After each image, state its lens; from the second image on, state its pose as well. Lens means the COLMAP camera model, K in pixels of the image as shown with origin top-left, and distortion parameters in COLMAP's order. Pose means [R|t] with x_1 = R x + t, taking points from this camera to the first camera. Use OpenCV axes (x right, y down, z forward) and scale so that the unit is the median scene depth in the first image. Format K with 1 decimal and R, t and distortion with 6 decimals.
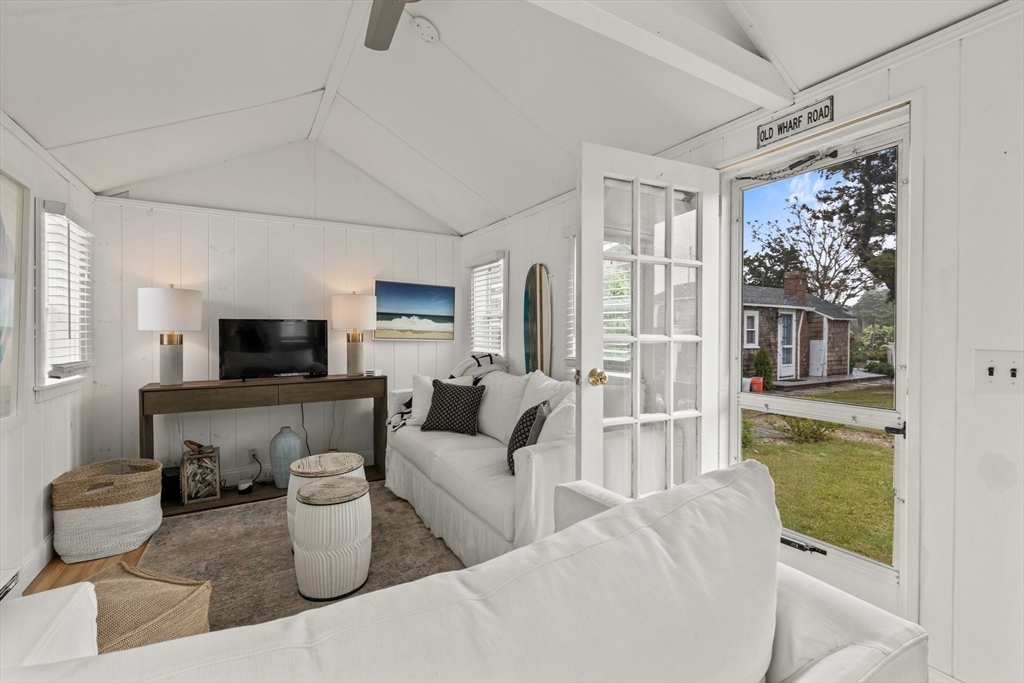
lens RADIAL K [[454.2, 0, 529.9], [0, 454.2, 338.9], [0, 0, 1]] dist [0.001816, 0.000176]
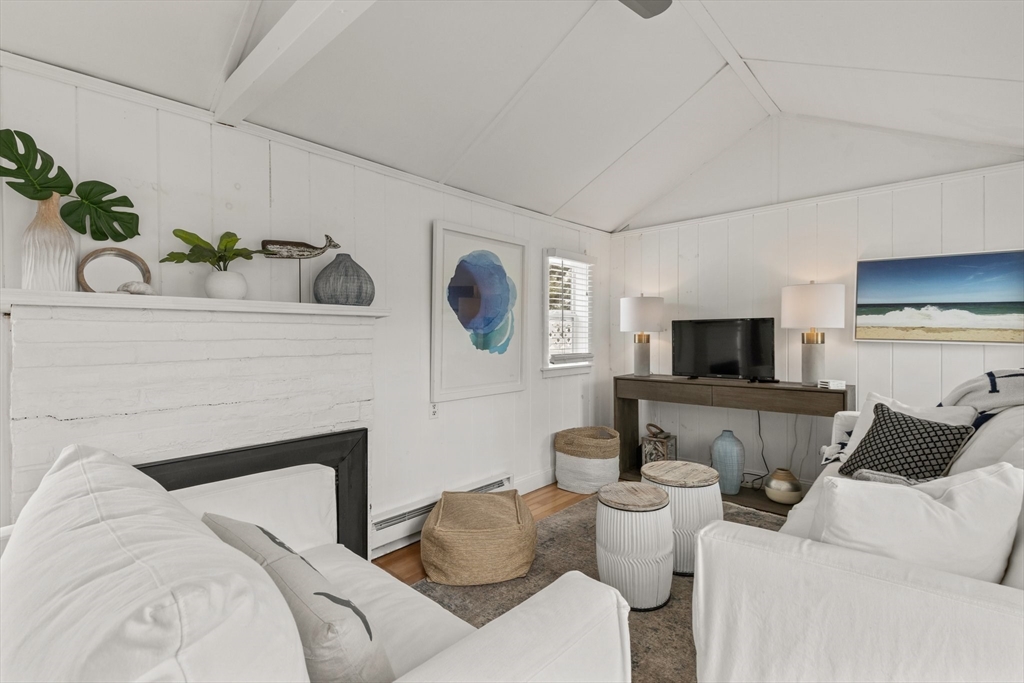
lens RADIAL K [[460.0, 0, 515.0], [0, 460.0, 338.9], [0, 0, 1]] dist [0.001191, 0.000049]
pose [[0.281611, 0.010781, -0.959468, 0.284902], [-0.005112, 0.999940, 0.009735, -0.008008], [0.959515, 0.002164, 0.281649, 0.311044]]
